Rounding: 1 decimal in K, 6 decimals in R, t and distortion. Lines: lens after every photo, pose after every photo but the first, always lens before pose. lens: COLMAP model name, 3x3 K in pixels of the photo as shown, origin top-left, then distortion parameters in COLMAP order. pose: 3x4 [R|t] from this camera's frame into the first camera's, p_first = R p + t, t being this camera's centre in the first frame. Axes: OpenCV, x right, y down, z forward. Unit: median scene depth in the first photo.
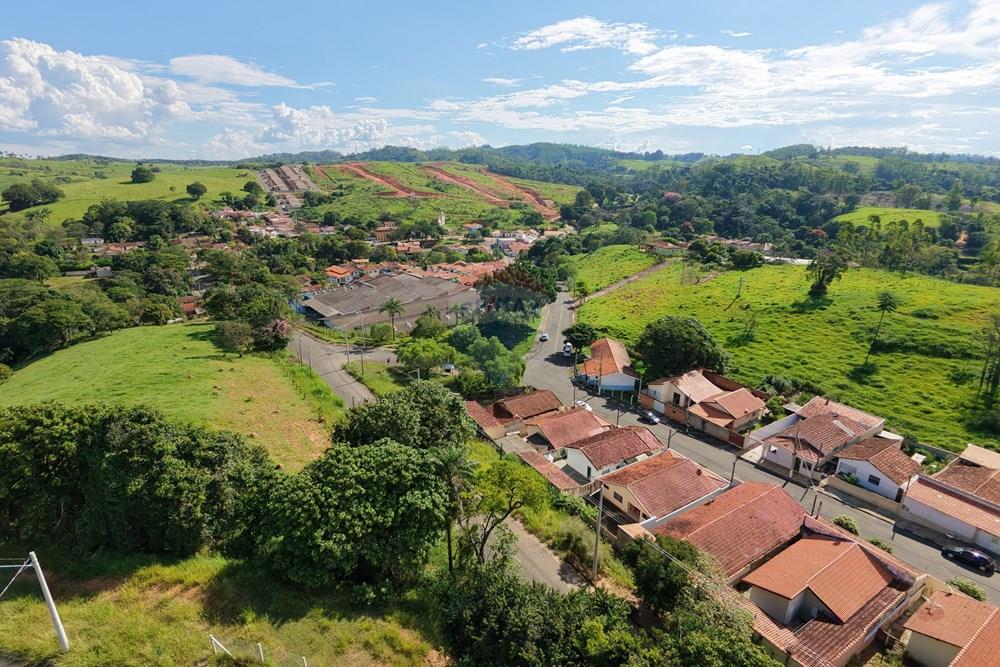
lens RADIAL K [[479.5, 0, 497.7], [0, 479.5, 329.1], [0, 0, 1]] dist [-0.003092, 0.003390]
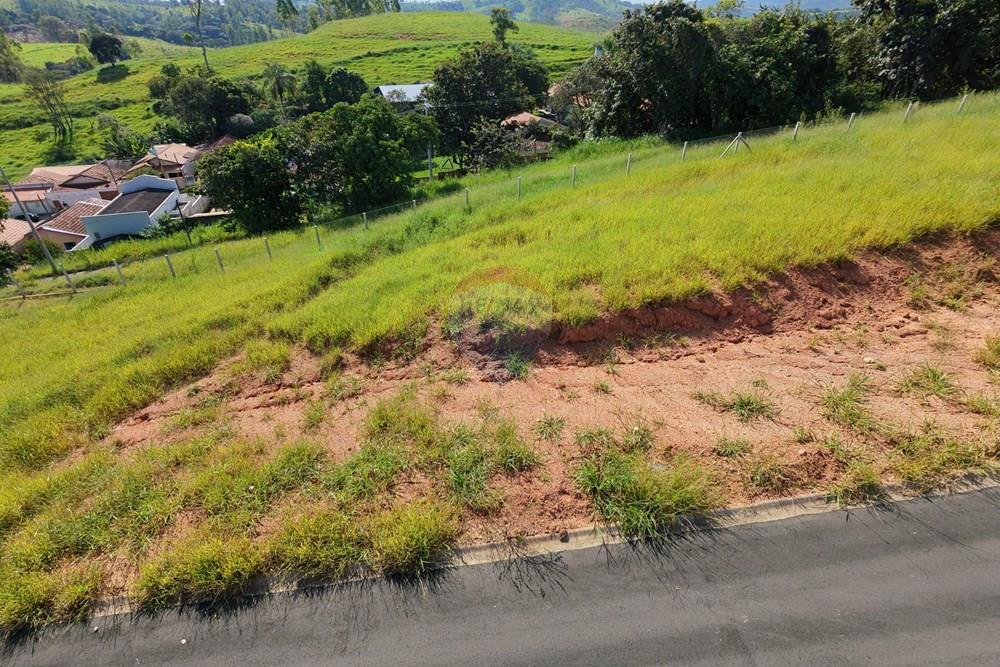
lens RADIAL K [[479.5, 0, 499.6], [0, 479.5, 331.1], [0, 0, 1]] dist [-0.003092, 0.003390]
pose [[0.265005, -0.525514, 0.808460, 0.000348], [0.301708, 0.841528, 0.448111, 0.057788], [-0.915830, 0.125167, 0.381561, -0.090294]]
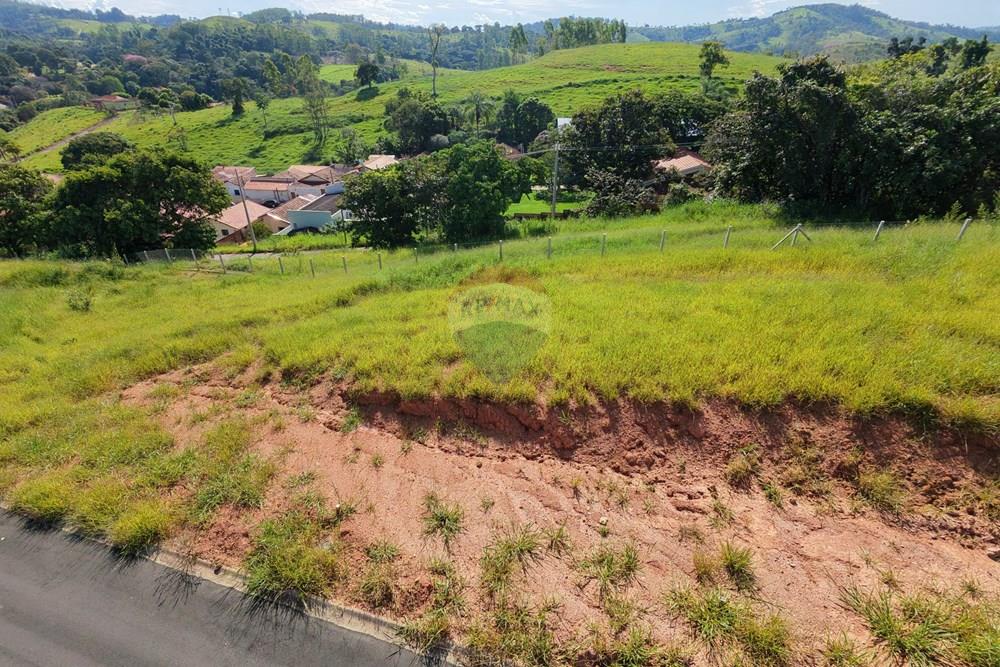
lens RADIAL K [[479.5, 0, 498.7], [0, 479.5, 333.0], [0, 0, 1]] dist [-0.003092, 0.003390]
pose [[0.639741, -0.397373, 0.657895, 0.009569], [0.240485, 0.916487, 0.319715, 0.059121], [-0.729999, -0.046321, 0.681877, -0.108850]]
